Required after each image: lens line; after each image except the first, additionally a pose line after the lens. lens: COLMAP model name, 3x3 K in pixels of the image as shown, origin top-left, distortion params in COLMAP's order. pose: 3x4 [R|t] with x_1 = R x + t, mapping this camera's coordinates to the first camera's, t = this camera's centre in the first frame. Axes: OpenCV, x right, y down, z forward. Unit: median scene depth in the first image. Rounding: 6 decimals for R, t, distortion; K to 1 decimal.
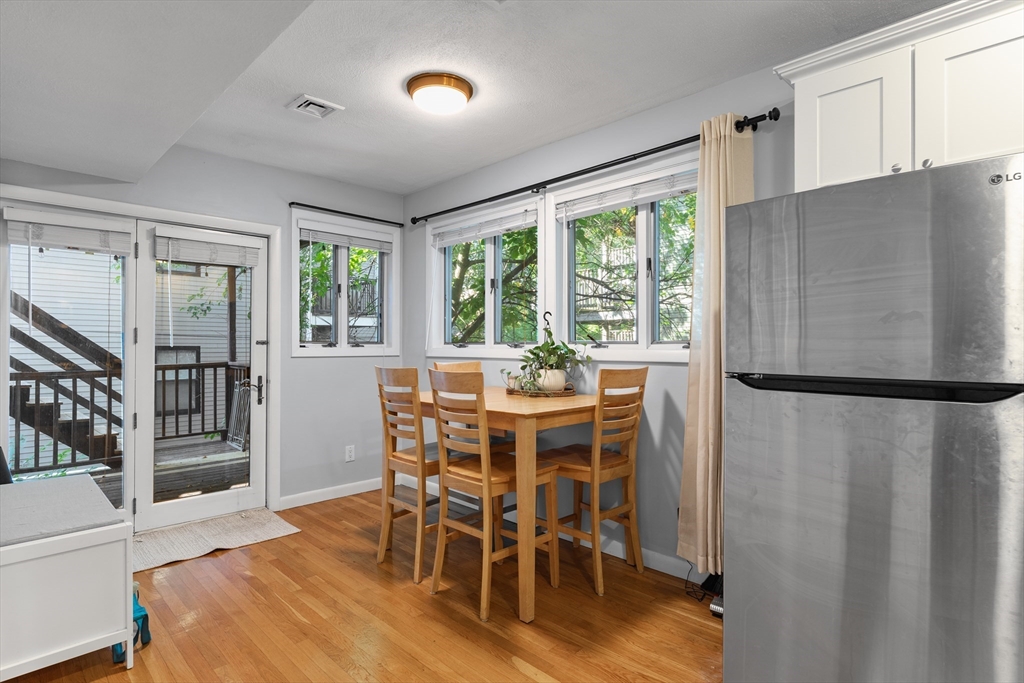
lens RADIAL K [[525.3, 0, 512.9], [0, 525.3, 343.1], [0, 0, 1]] dist [-0.000467, -0.000298]
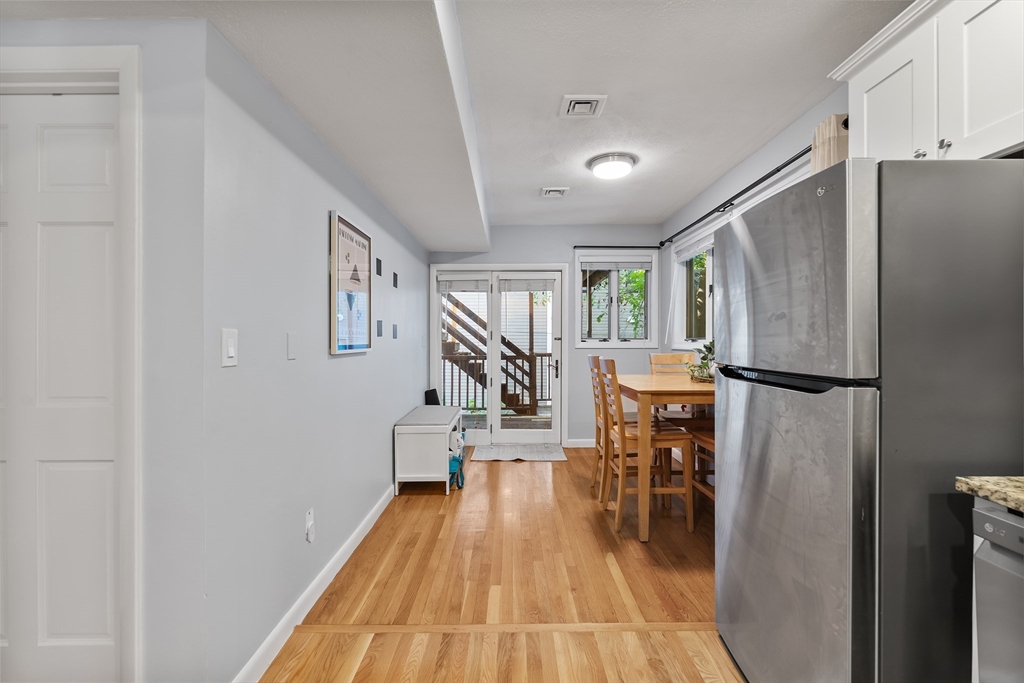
lens RADIAL K [[451.6, 0, 510.9], [0, 451.6, 340.1], [0, 0, 1]] dist [0.000120, -0.000043]
pose [[0.702711, -0.001267, -0.711475, 0.491772], [0.004962, 0.999983, 0.003120, -0.002731], [0.711459, -0.005723, 0.702705, -0.059778]]
